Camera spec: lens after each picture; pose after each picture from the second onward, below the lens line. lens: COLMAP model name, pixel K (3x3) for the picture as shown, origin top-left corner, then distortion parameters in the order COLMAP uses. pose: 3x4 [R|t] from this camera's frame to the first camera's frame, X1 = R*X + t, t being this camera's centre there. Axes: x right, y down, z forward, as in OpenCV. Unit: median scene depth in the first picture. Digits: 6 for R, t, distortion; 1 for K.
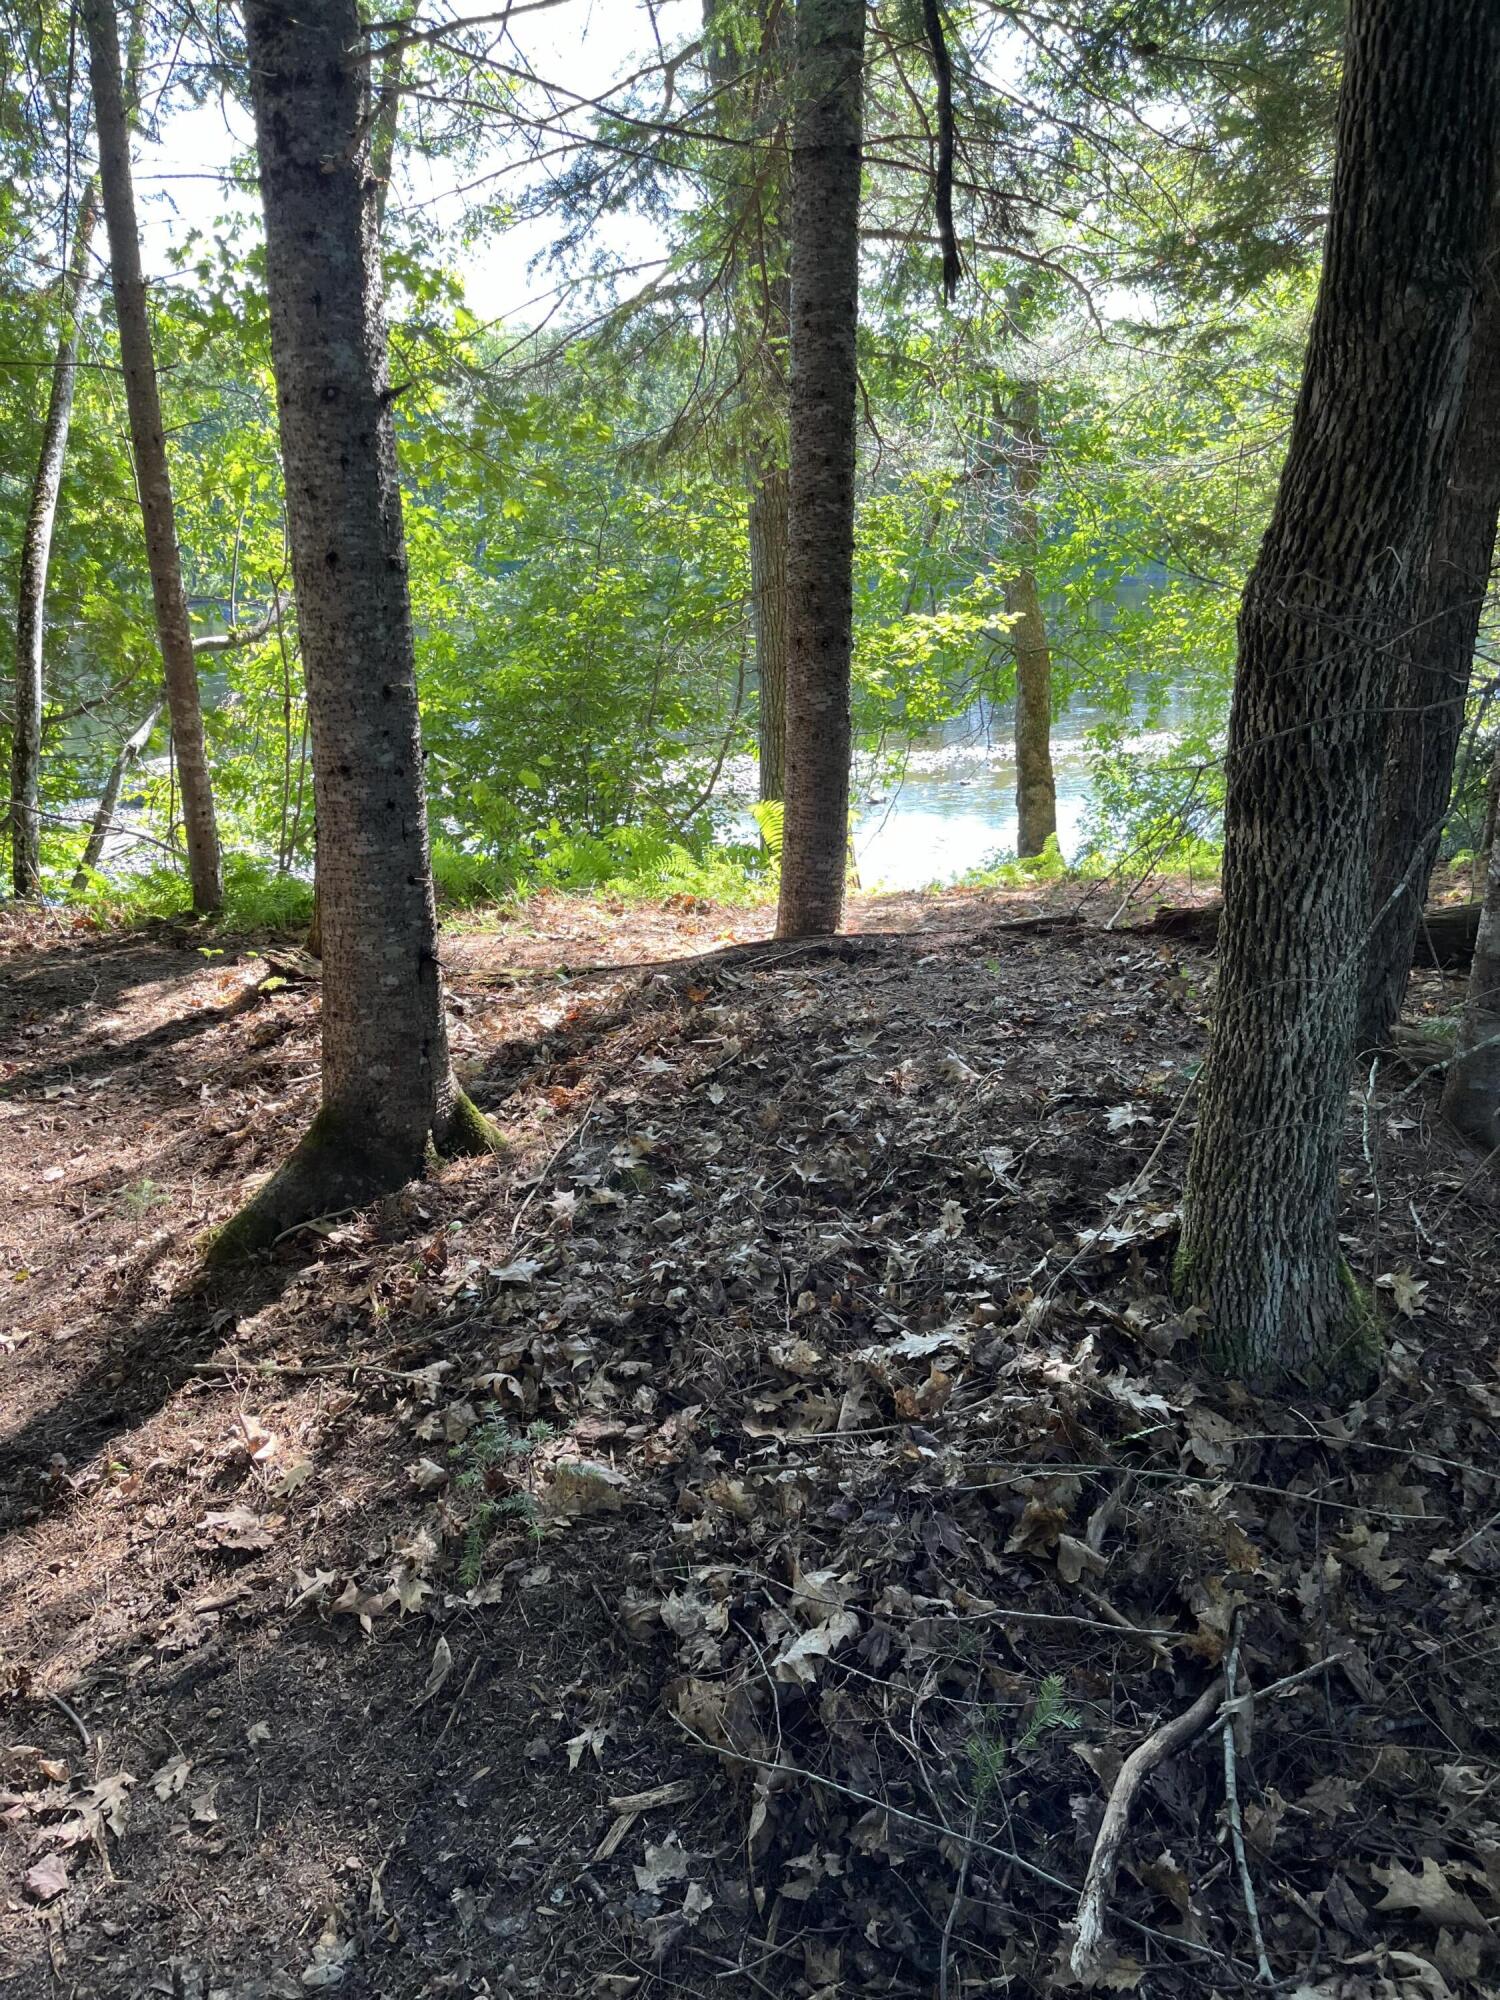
lens RADIAL K [[1515.6, 0, 750.0], [0, 1515.6, 1000.0], [0, 0, 1]] dist [0.099673, 0.000874]
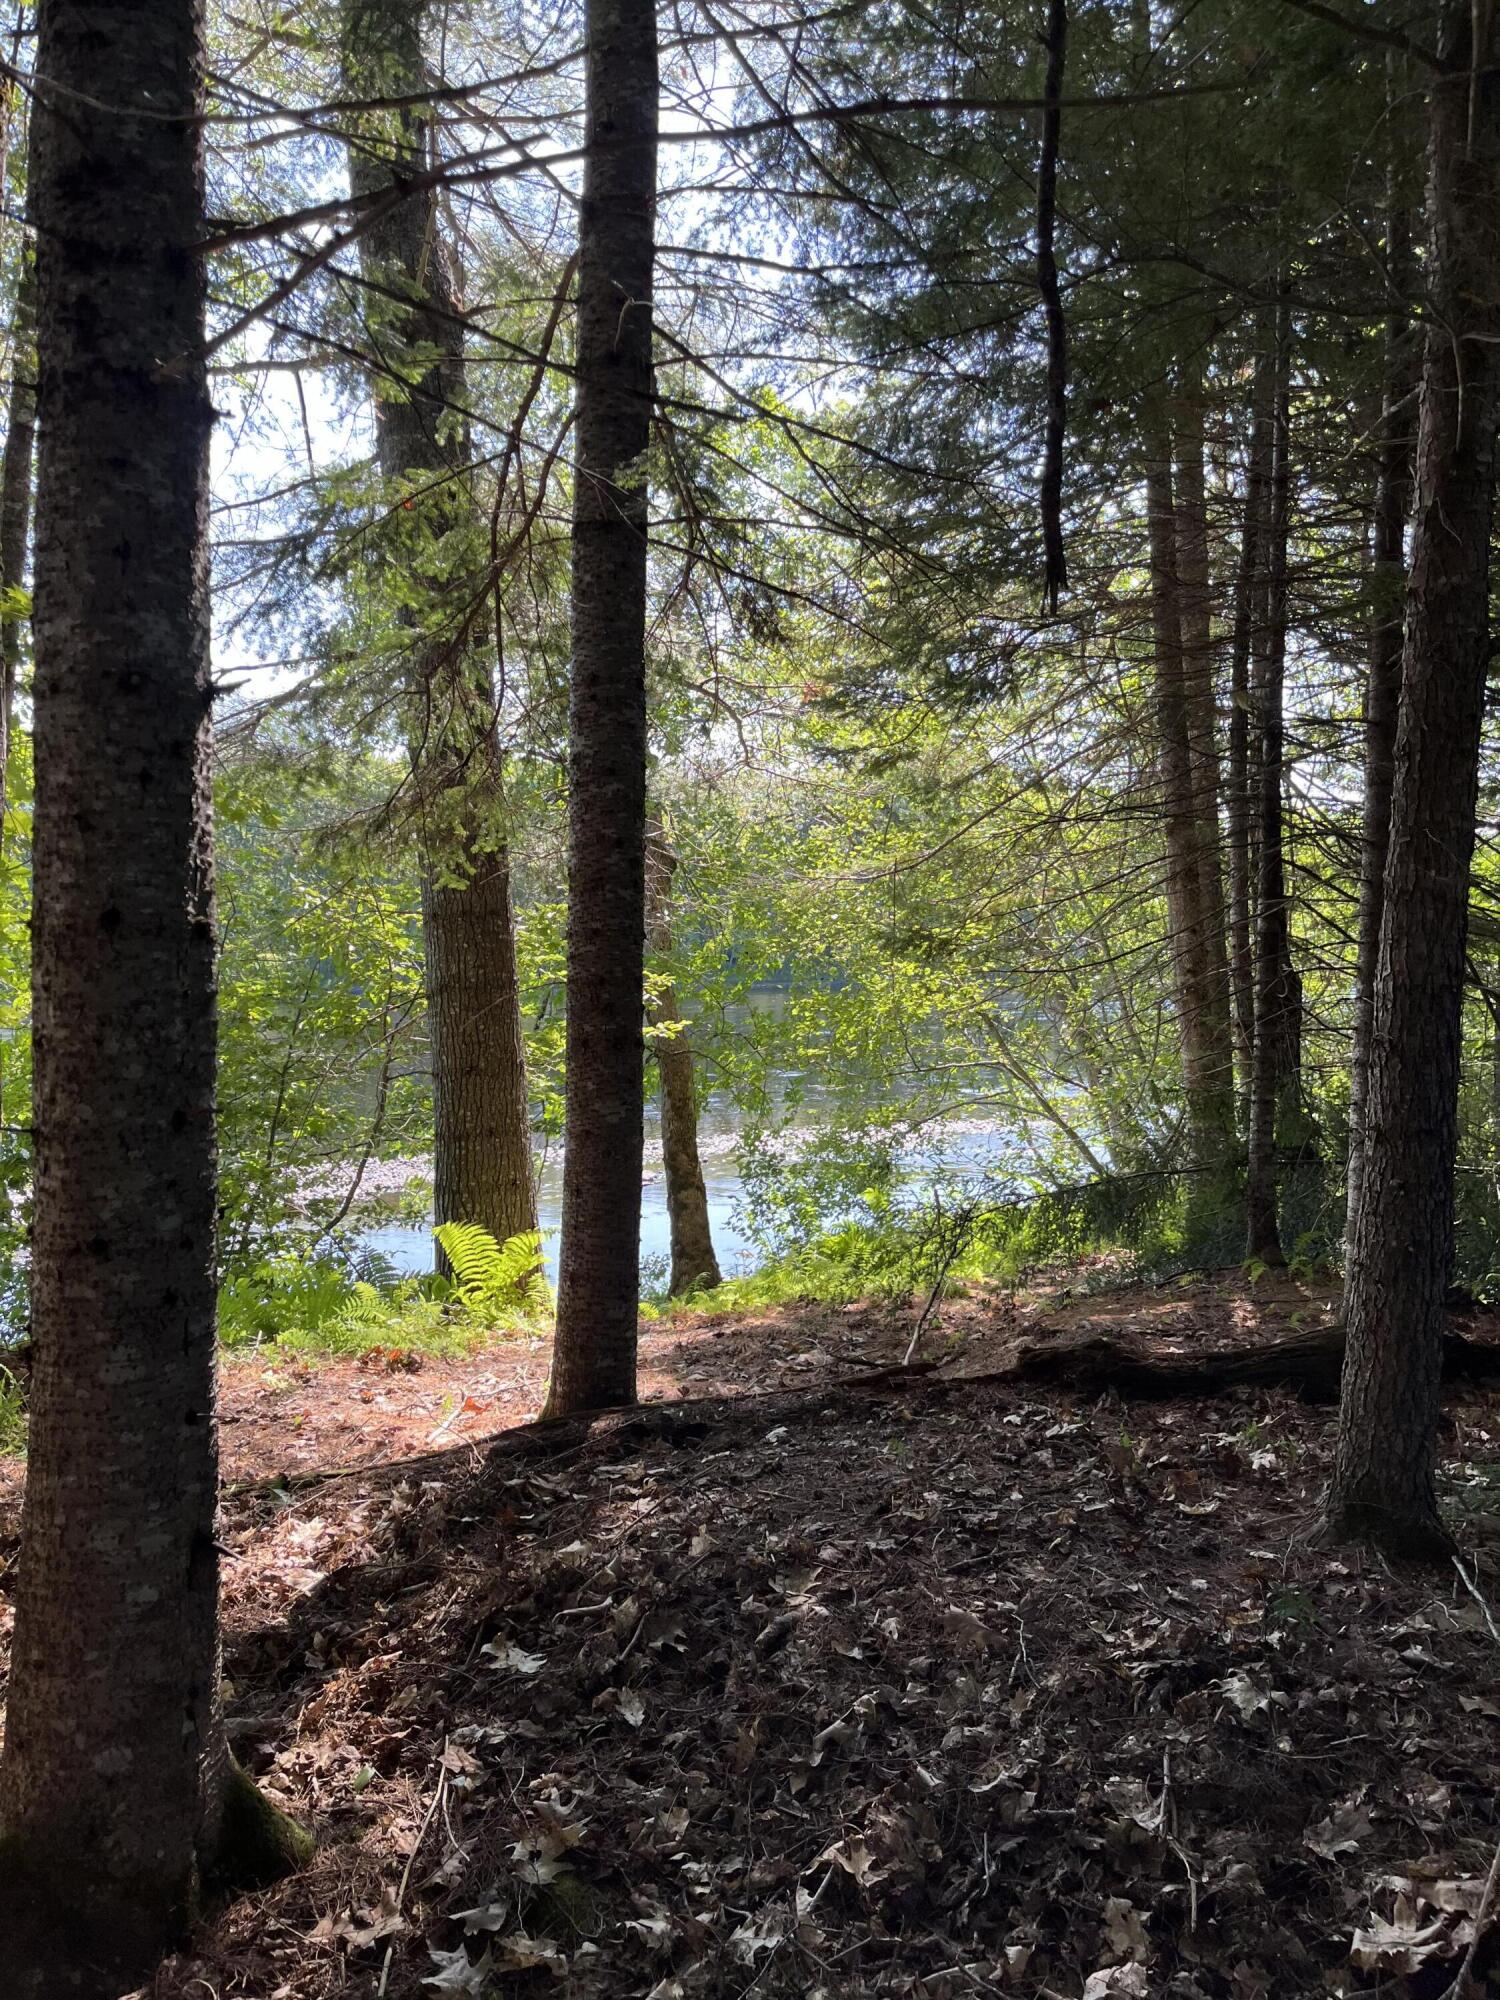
lens RADIAL K [[1511.0, 0, 750.0], [0, 1511.0, 1000.0], [0, 0, 1]] dist [0.080540, -0.114123]
pose [[0.959533, 0.005119, 0.281549, -0.120826], [0.066934, 0.967033, -0.245695, -0.051450], [-0.273525, 0.254598, 0.927558, 0.219019]]
